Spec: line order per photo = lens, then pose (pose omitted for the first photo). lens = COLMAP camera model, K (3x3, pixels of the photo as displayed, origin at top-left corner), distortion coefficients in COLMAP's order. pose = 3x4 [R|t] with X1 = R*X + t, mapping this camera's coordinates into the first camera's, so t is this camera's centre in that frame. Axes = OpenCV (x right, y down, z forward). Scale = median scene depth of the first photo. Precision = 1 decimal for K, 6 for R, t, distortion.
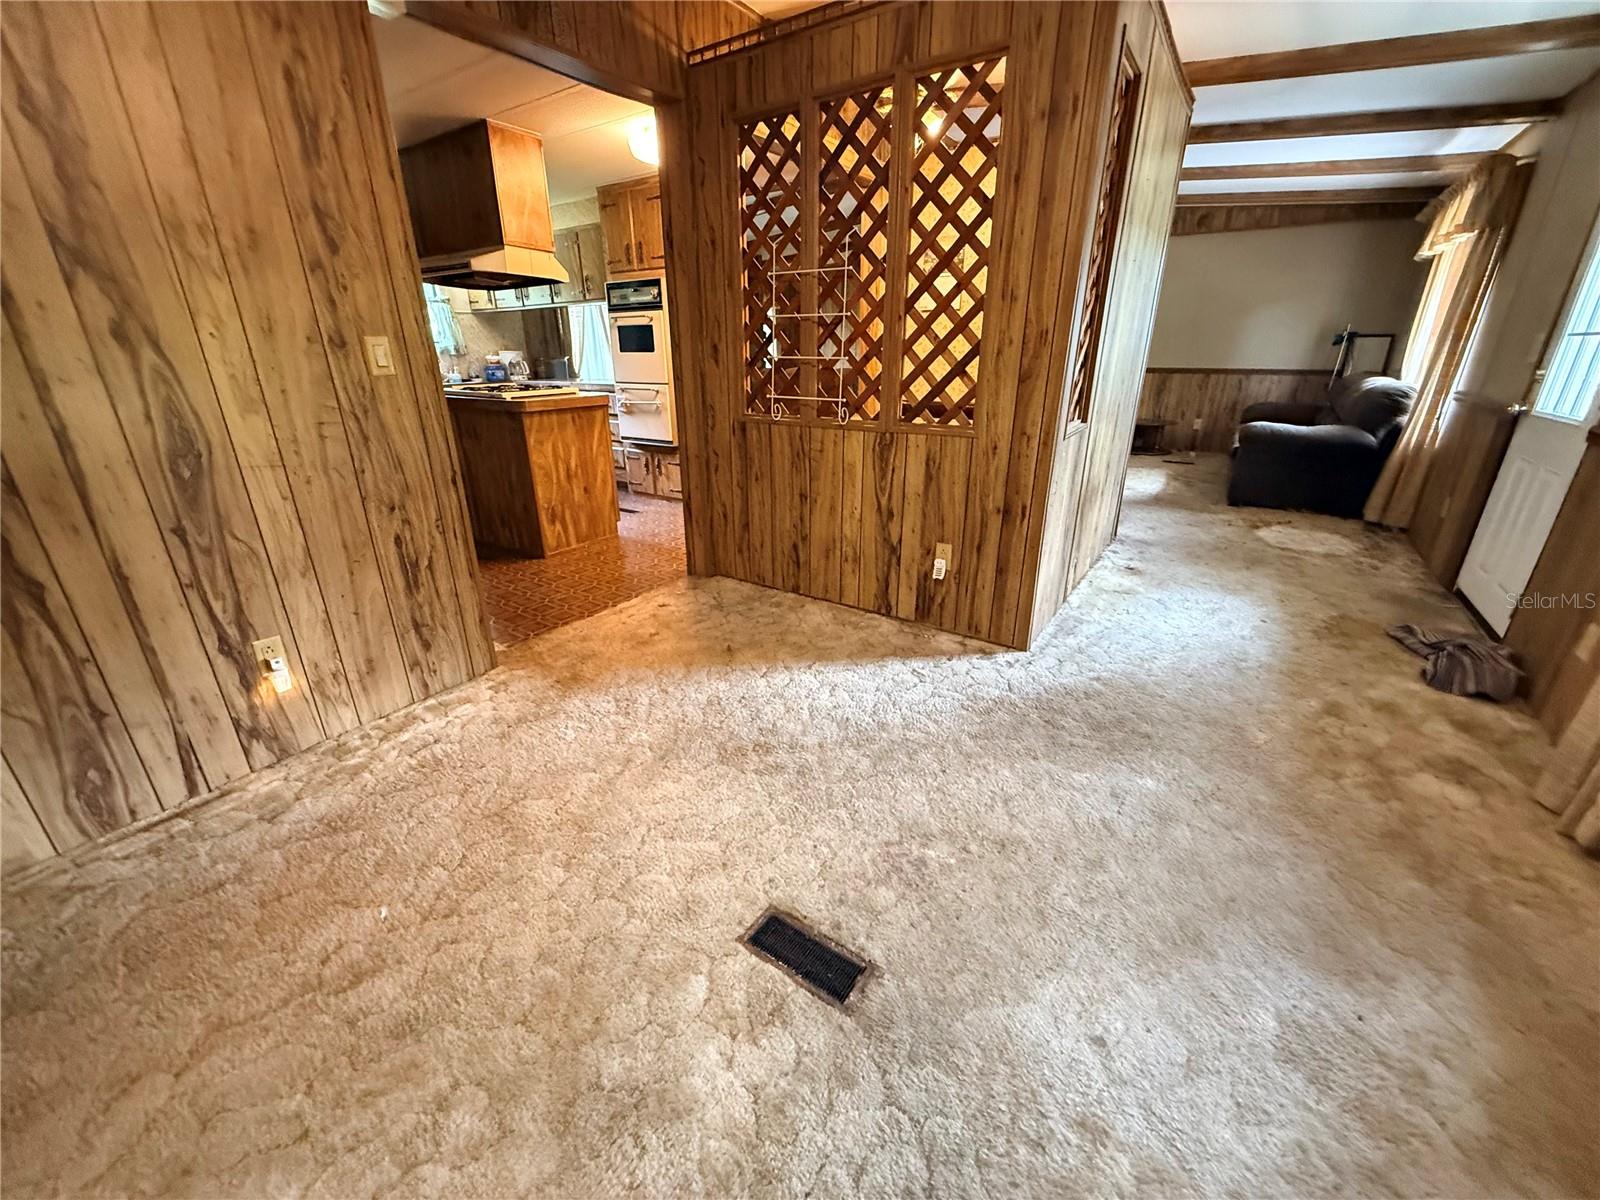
lens RADIAL K [[633.9, 0, 796.7], [0, 633.9, 597.3], [0, 0, 1]] dist [0.000384, -0.000396]
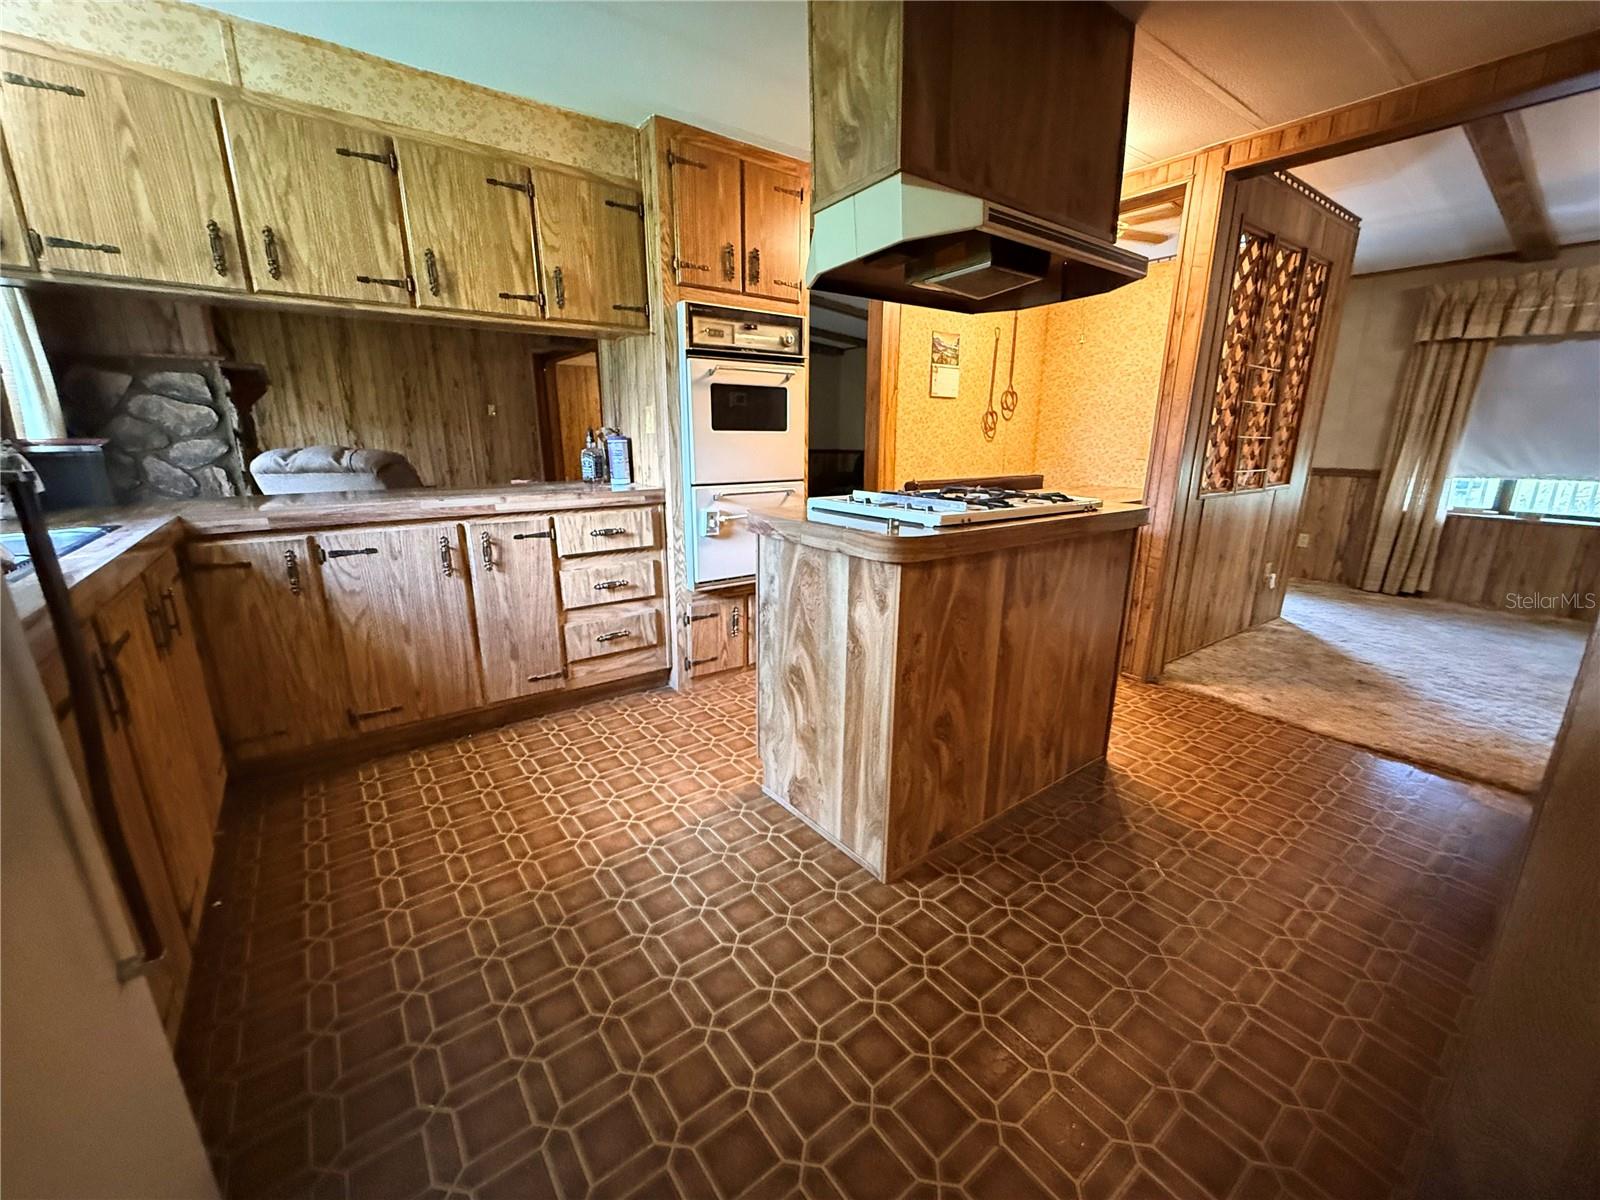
lens RADIAL K [[633.9, 0, 794.7], [0, 633.9, 600.2], [0, 0, 1]] dist [0.000384, -0.000396]
pose [[0.329742, -0.231770, 0.915179, -0.588244], [0.344393, 0.932124, 0.111975, -0.216394], [-0.879013, 0.278259, 0.387180, 0.577889]]
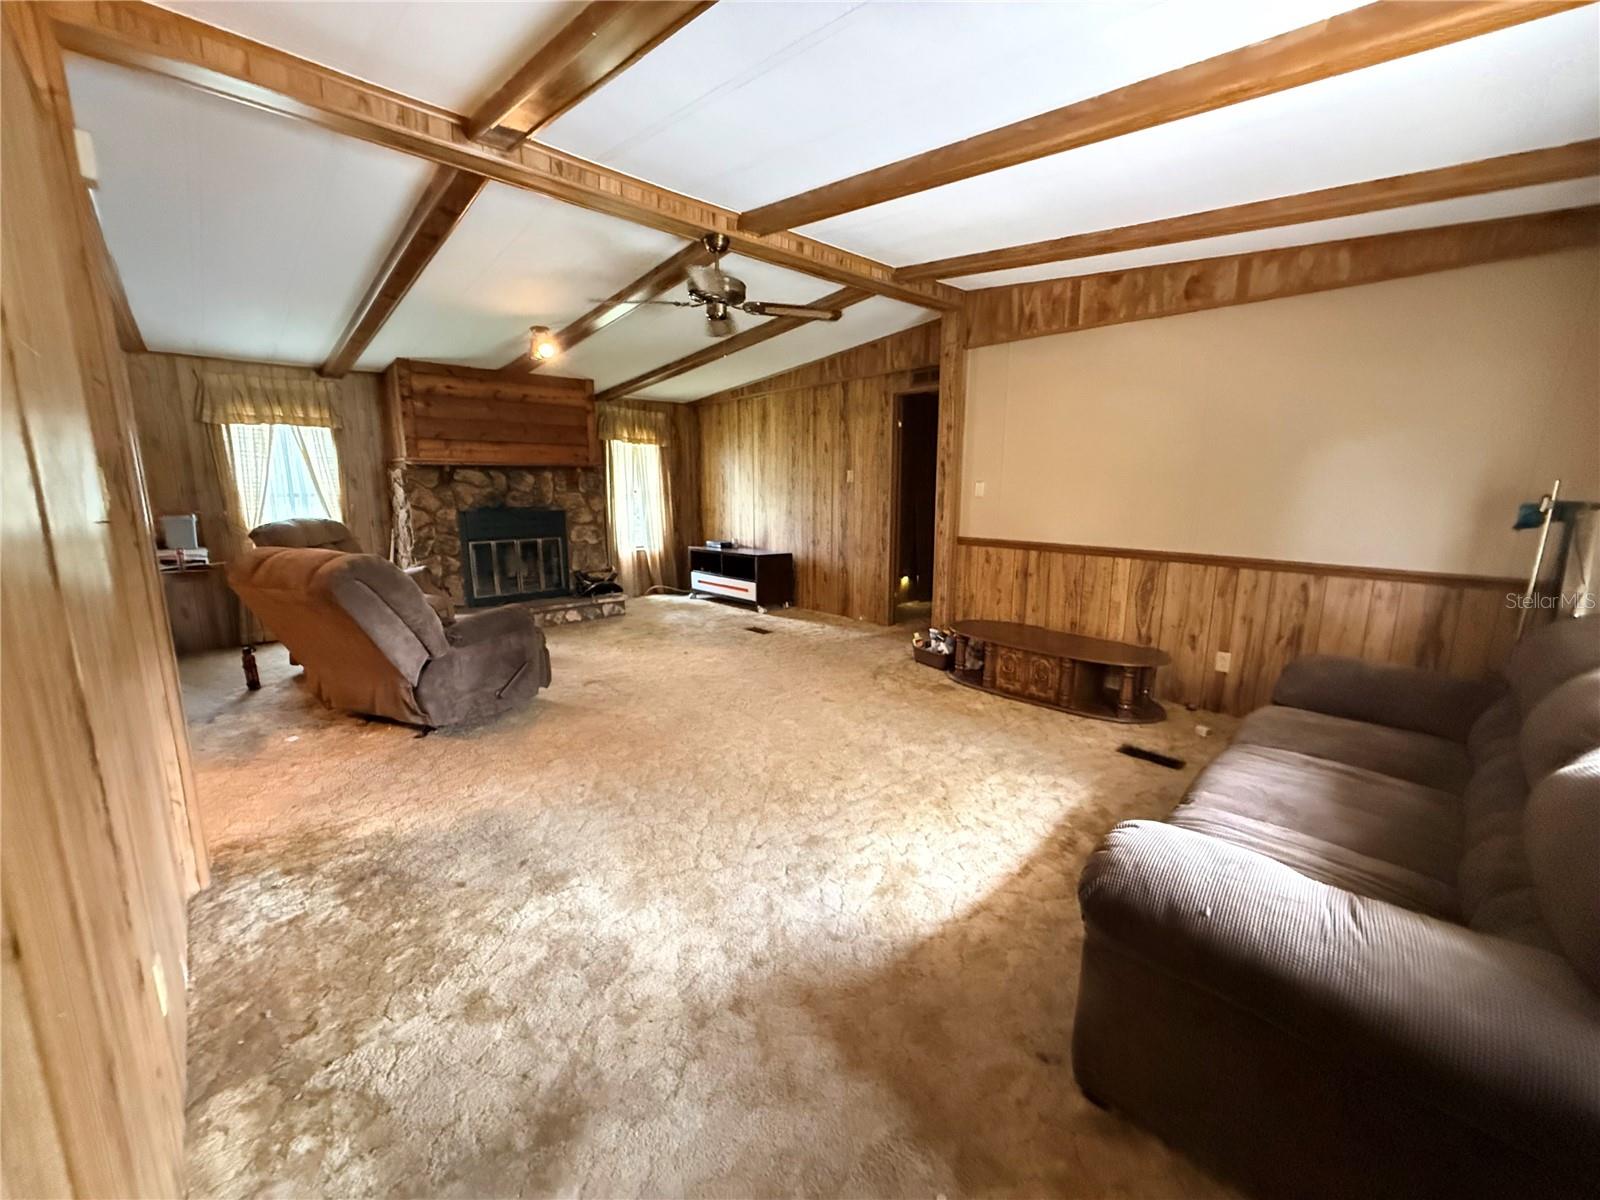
lens RADIAL K [[633.9, 0, 796.8], [0, 633.9, 598.6], [0, 0, 1]] dist [0.000384, -0.000396]
pose [[0.974974, 0.045257, -0.217666, 0.458952], [-0.086527, 0.979111, -0.183996, -0.225149], [0.204792, 0.198226, 0.958523, 0.496470]]
